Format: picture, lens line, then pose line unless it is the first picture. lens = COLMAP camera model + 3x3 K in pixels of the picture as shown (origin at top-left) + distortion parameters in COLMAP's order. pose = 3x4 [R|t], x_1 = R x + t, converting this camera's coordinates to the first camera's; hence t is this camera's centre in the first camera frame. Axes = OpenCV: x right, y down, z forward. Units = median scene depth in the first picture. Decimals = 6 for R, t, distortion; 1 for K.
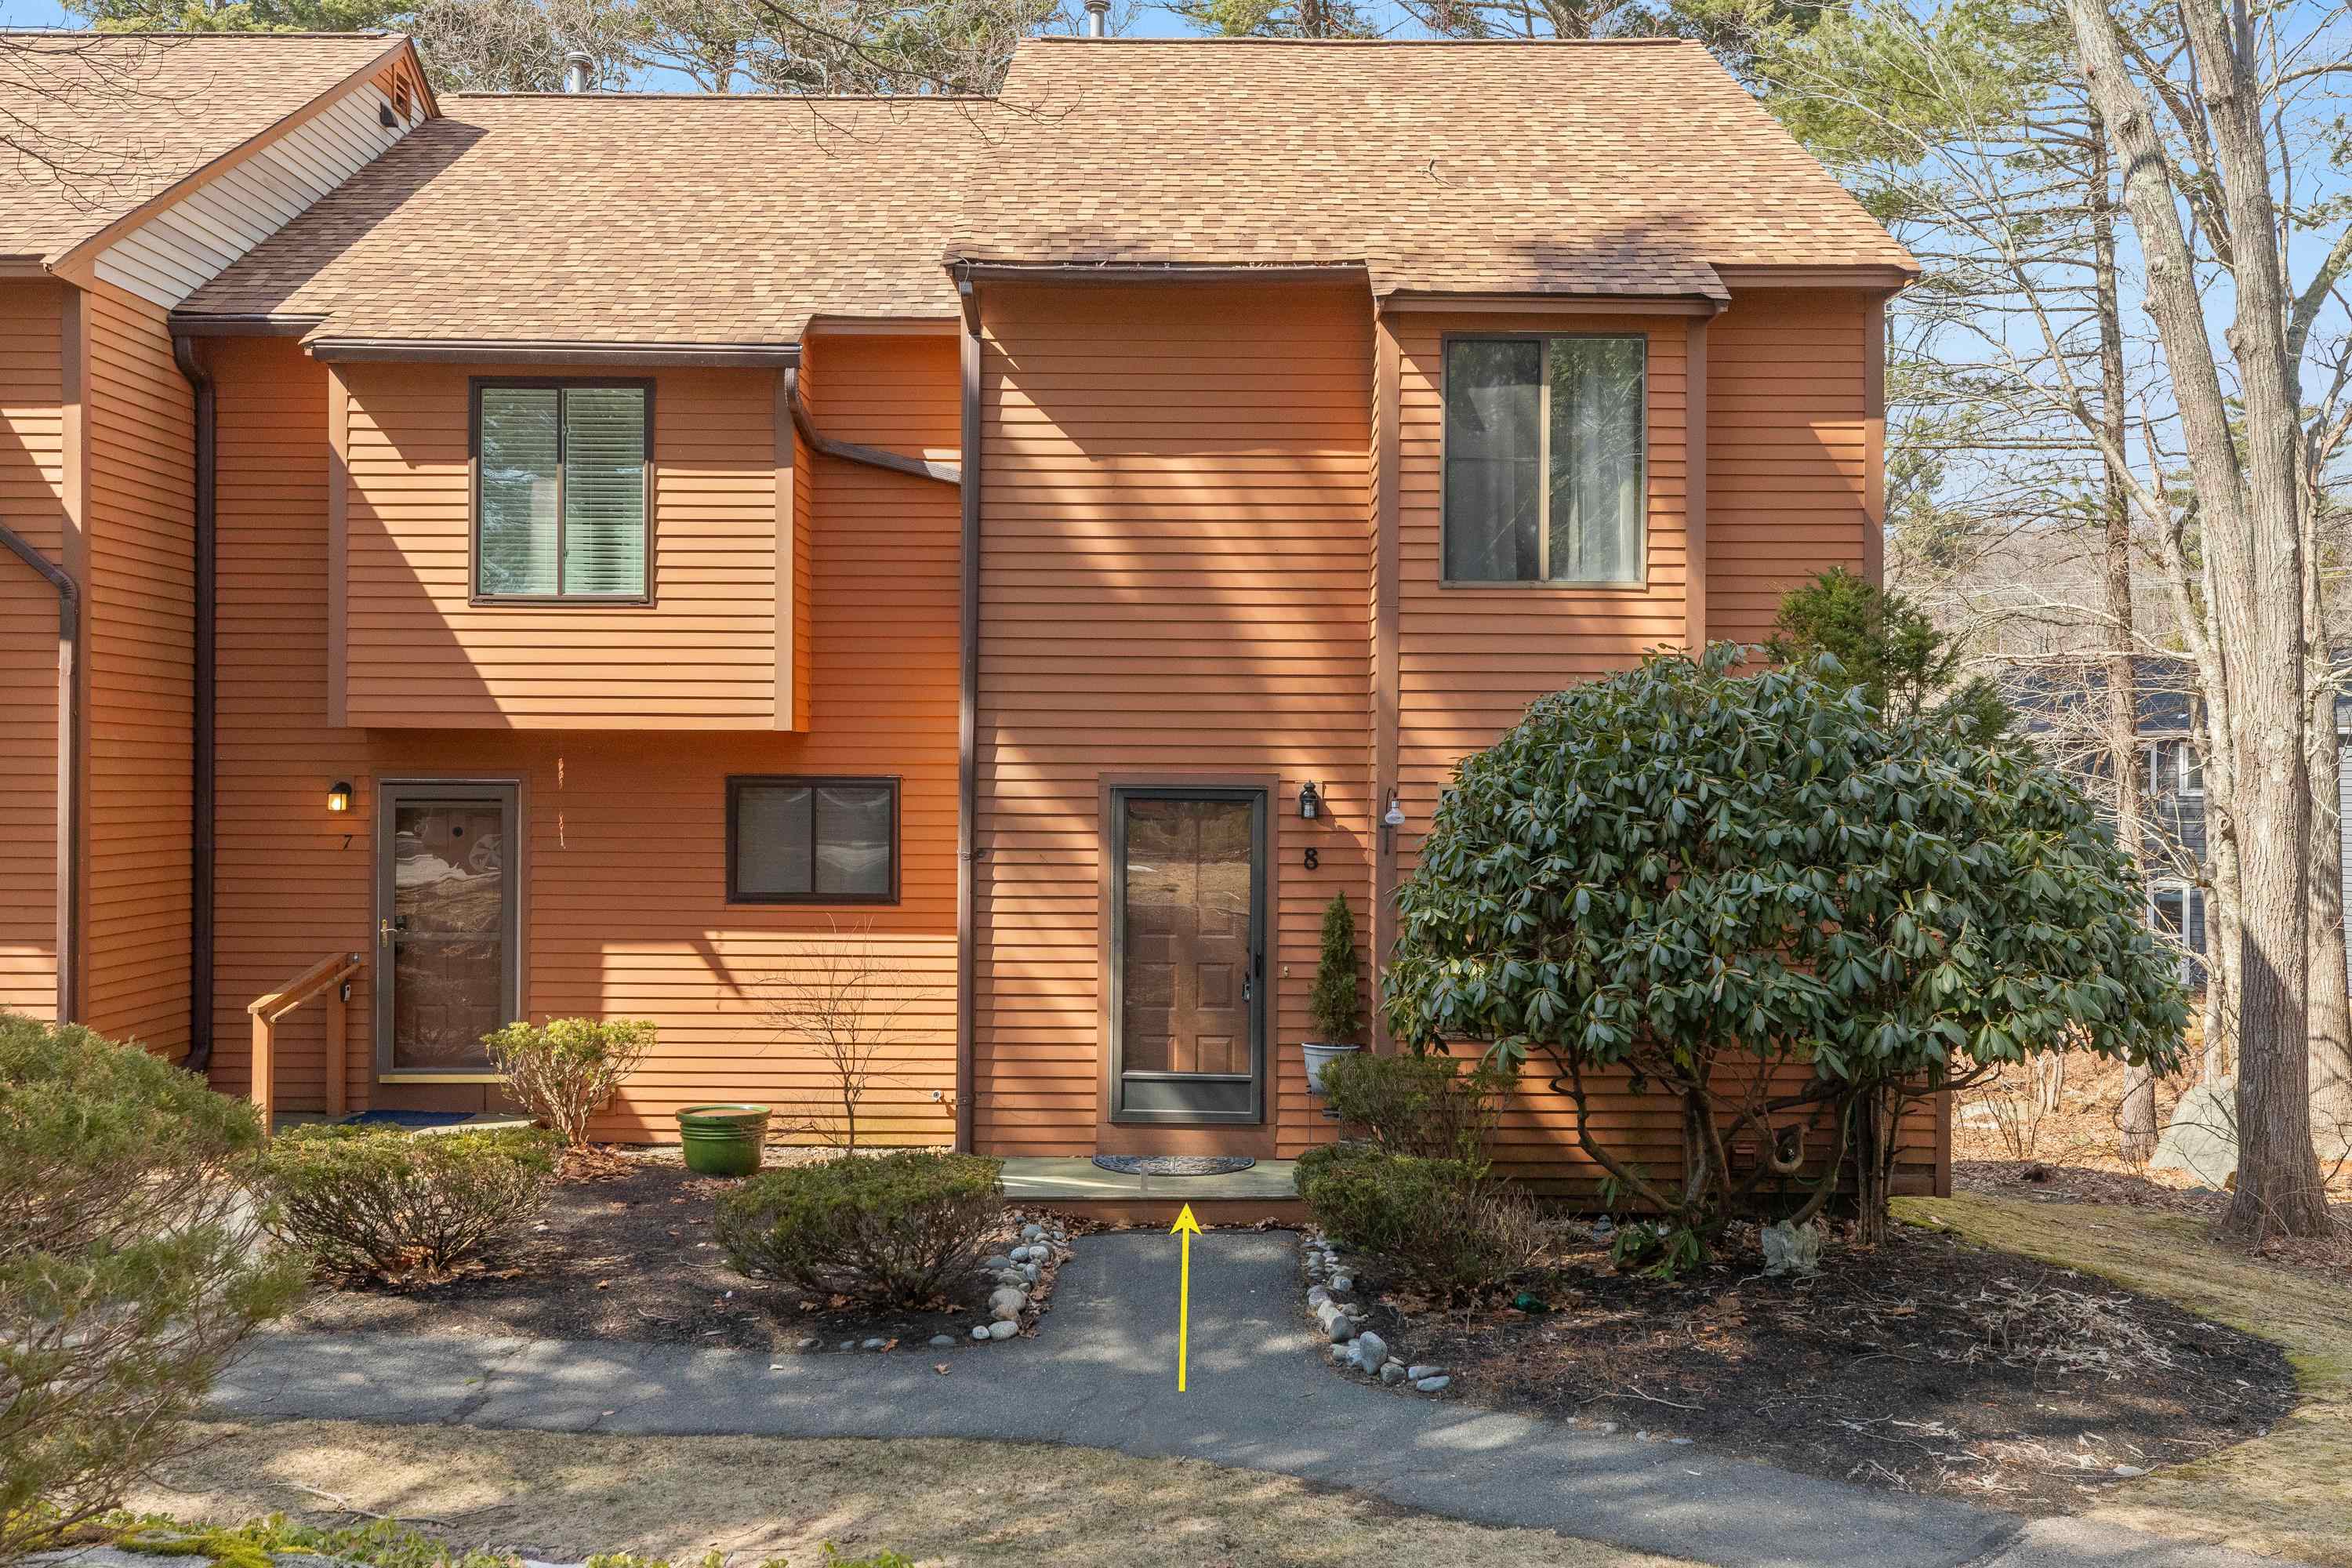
lens RADIAL K [[2197.8, 0, 1179.9], [0, 2197.8, 783.0], [0, 0, 1]] dist [-0.021921, 0.000000]
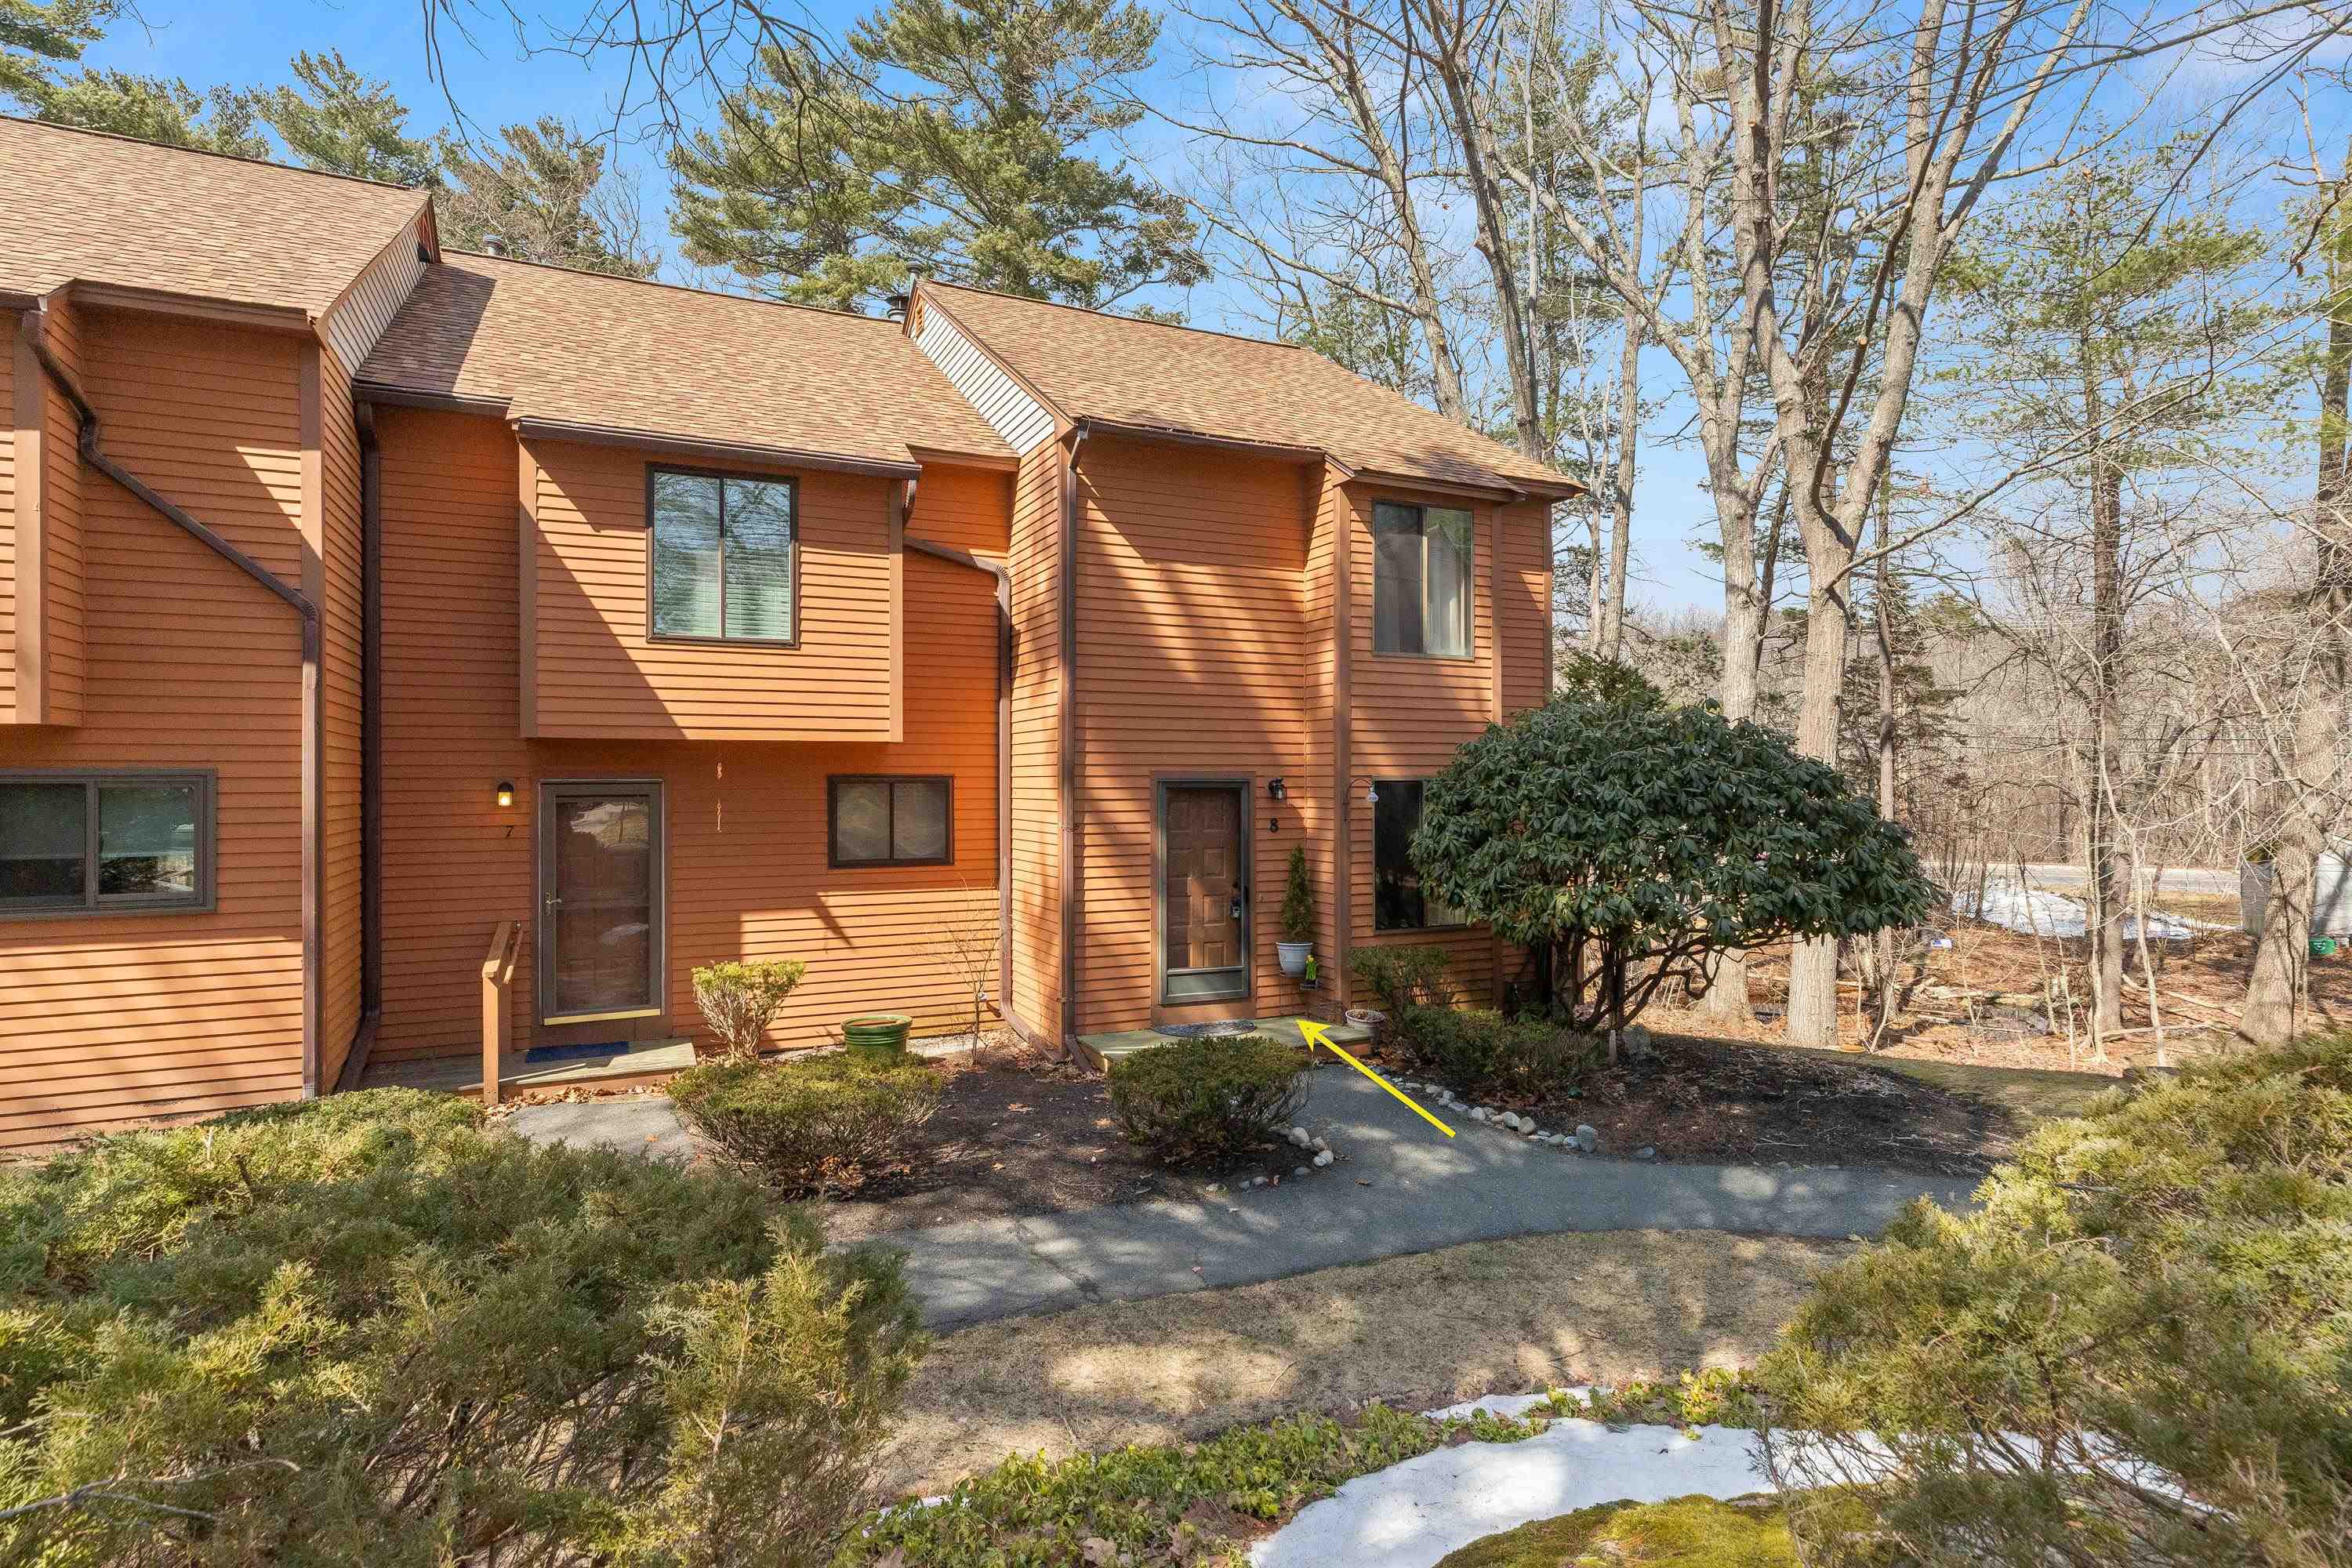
lens RADIAL K [[1241.5, 0, 1174.9], [0, 1241.5, 771.4], [0, 0, 1]] dist [-0.011827, -0.001362]
pose [[0.892048, -0.005747, 0.451905, -0.376797], [0.007602, 0.999968, -0.002289, -0.002300], [-0.451878, 0.005477, 0.892063, 0.223603]]
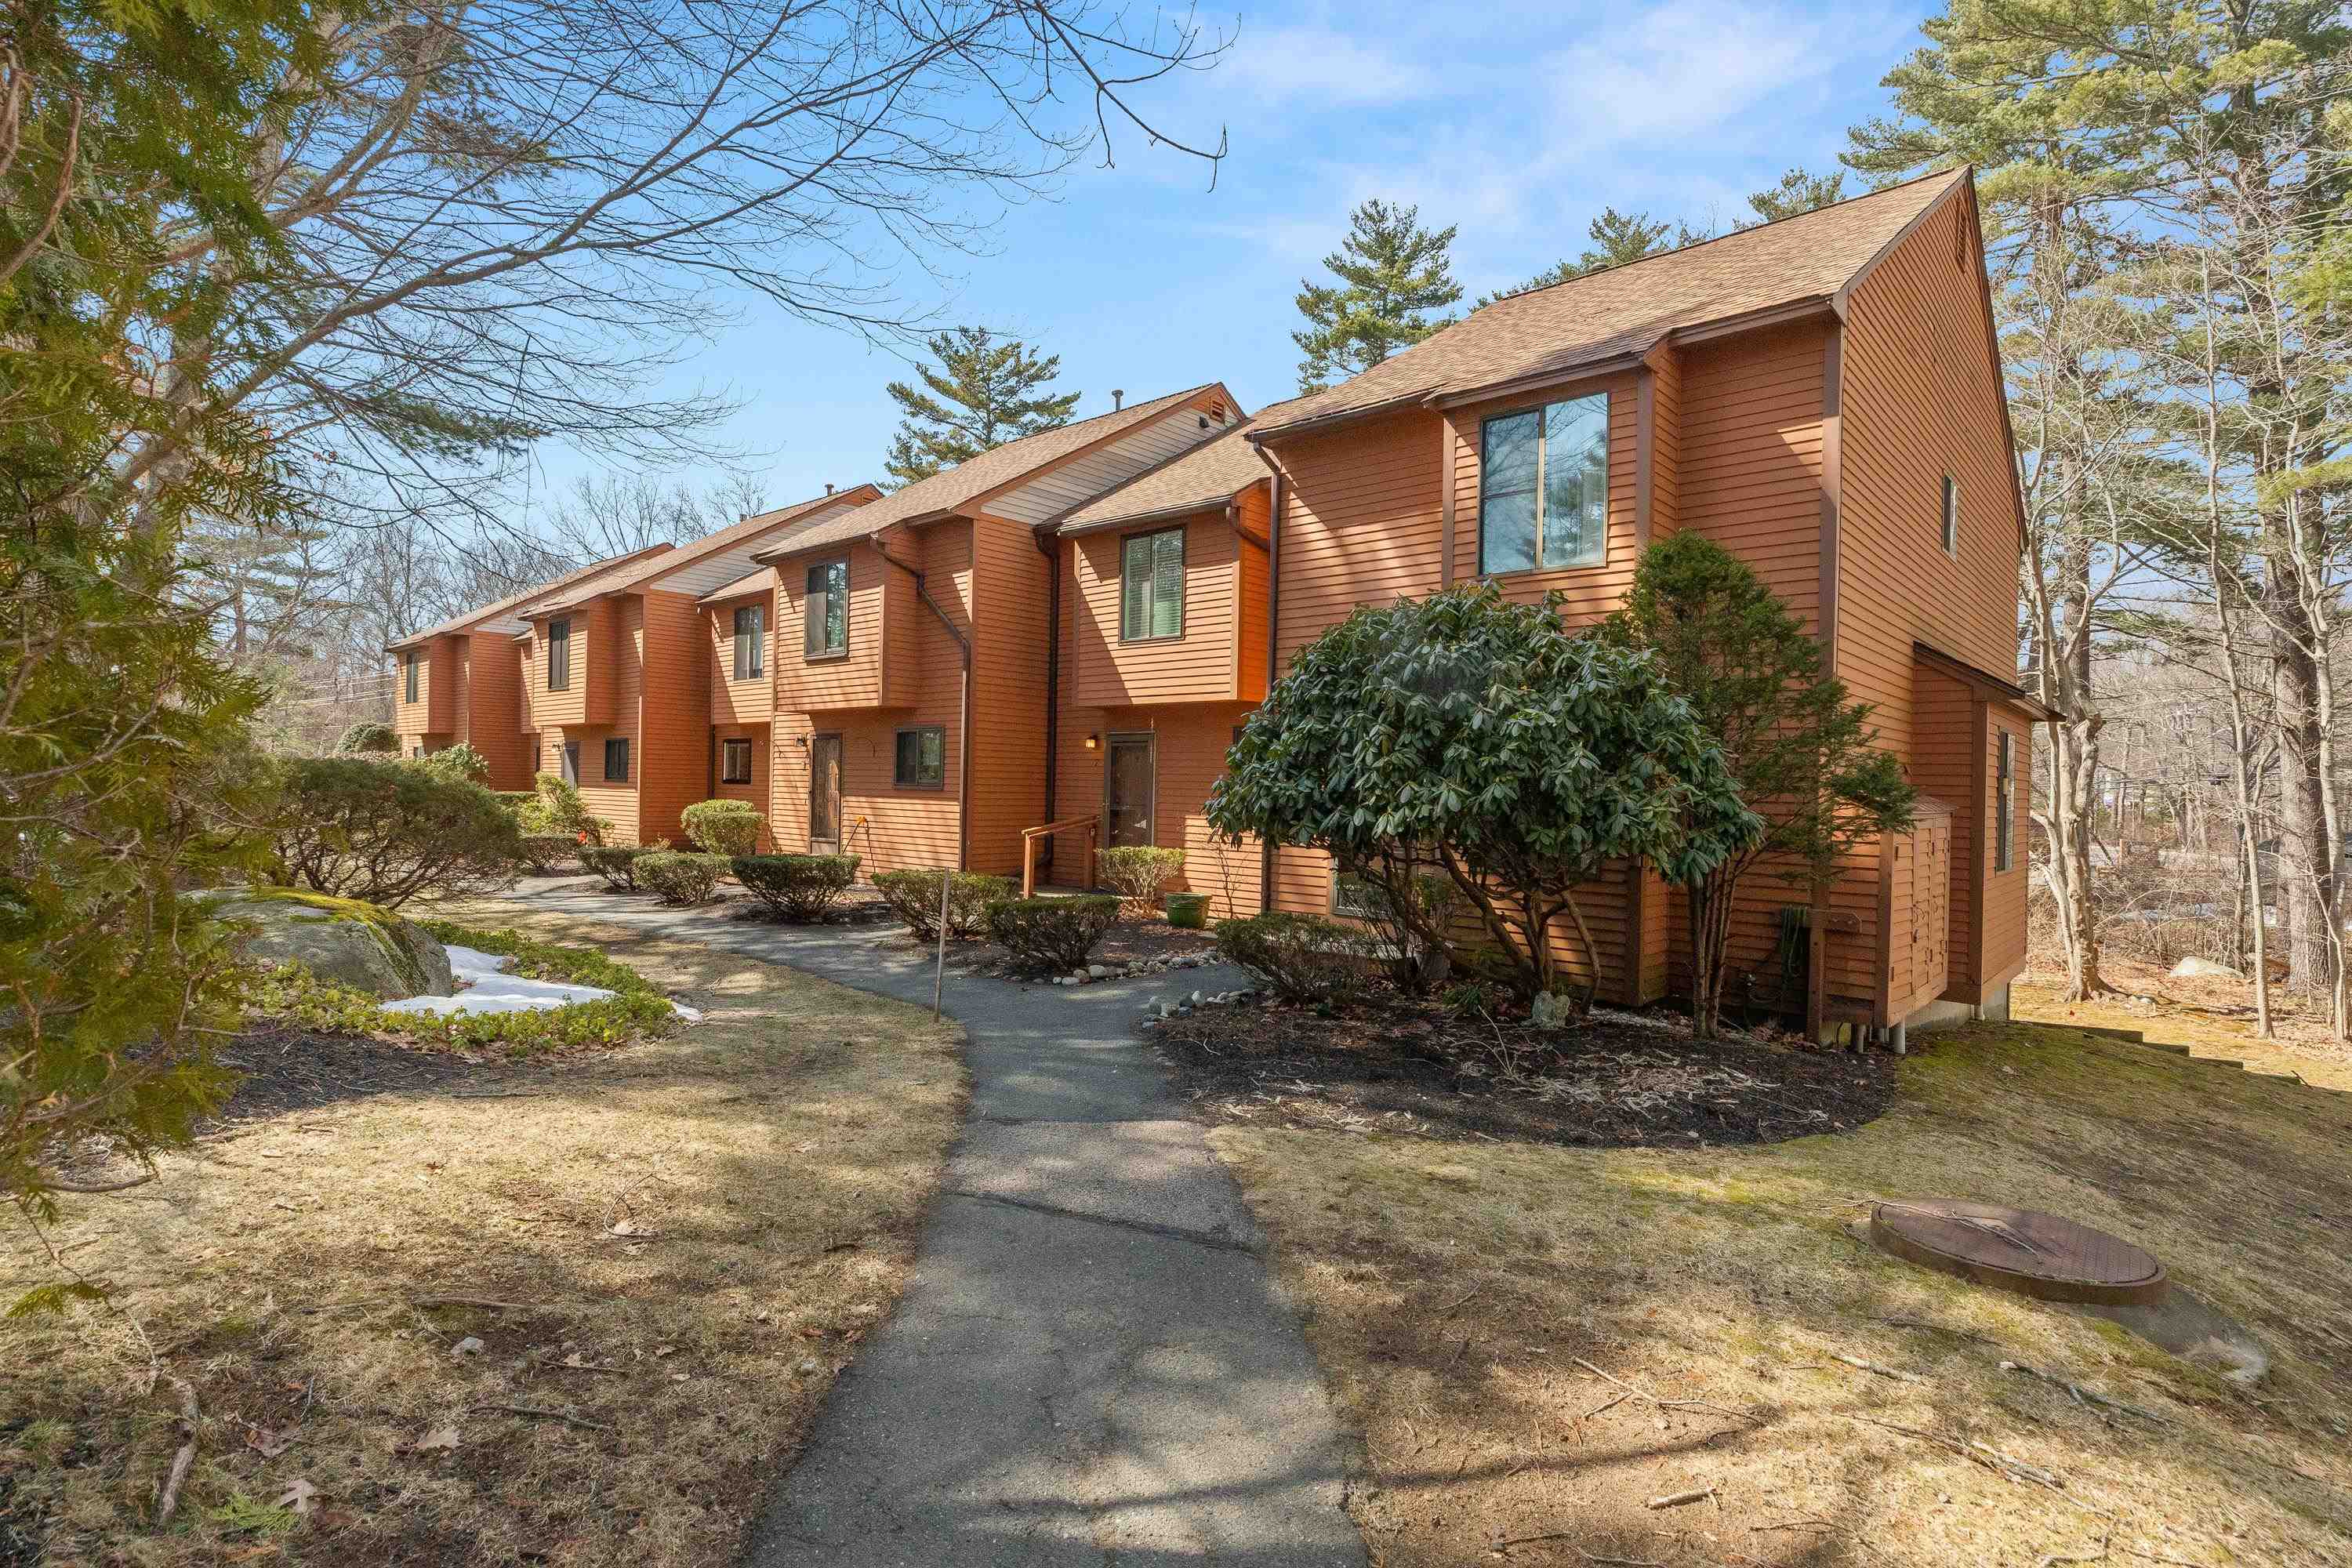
lens RADIAL K [[1179.1, 0, 1167.9], [0, 1179.1, 788.0], [0, 0, 1]] dist [-0.005474, -0.000193]
pose [[0.739341, 0.008427, -0.673278, 0.463877], [-0.018156, 0.999808, -0.007423, 0.061335], [0.673086, 0.017712, 0.739352, 0.208825]]
